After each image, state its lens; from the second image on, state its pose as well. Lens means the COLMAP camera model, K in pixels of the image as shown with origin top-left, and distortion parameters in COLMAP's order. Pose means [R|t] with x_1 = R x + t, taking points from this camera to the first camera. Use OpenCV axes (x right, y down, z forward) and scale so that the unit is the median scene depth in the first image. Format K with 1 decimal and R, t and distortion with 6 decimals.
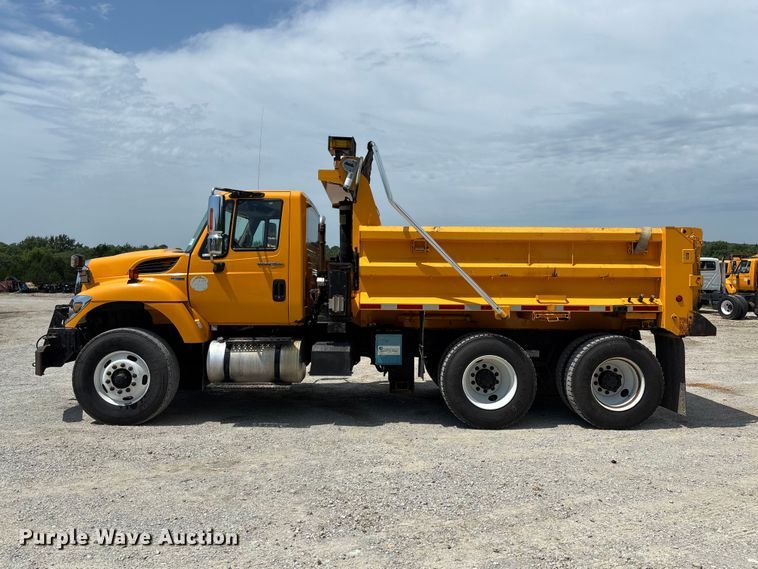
lens RADIAL K [[591.9, 0, 379.0], [0, 591.9, 284.5], [0, 0, 1]] dist [-0.001242, -0.002502]
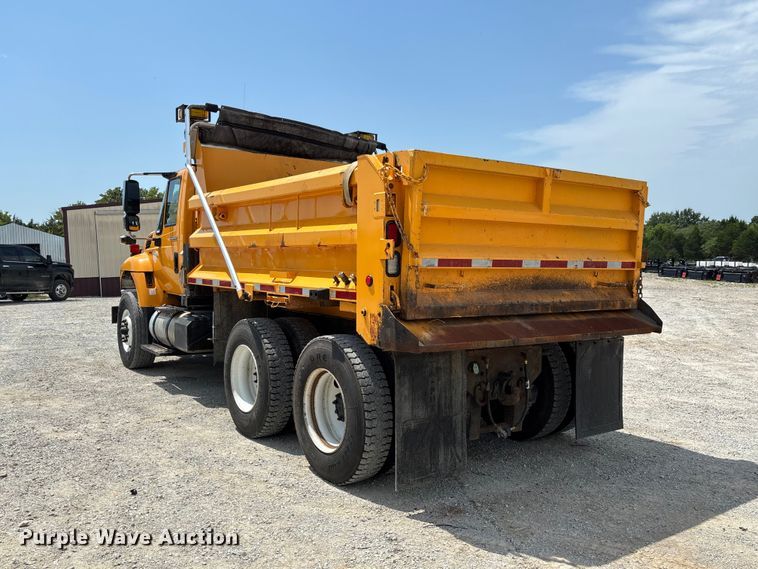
lens RADIAL K [[648.4, 0, 398.1], [0, 648.4, 287.6], [0, 0, 1]] dist [0.113508, -0.178349]
pose [[0.561489, 0.034766, -0.826754, 1.040285], [-0.003774, 0.999214, 0.039455, 0.005789], [0.827476, -0.019033, 0.561179, 0.668359]]
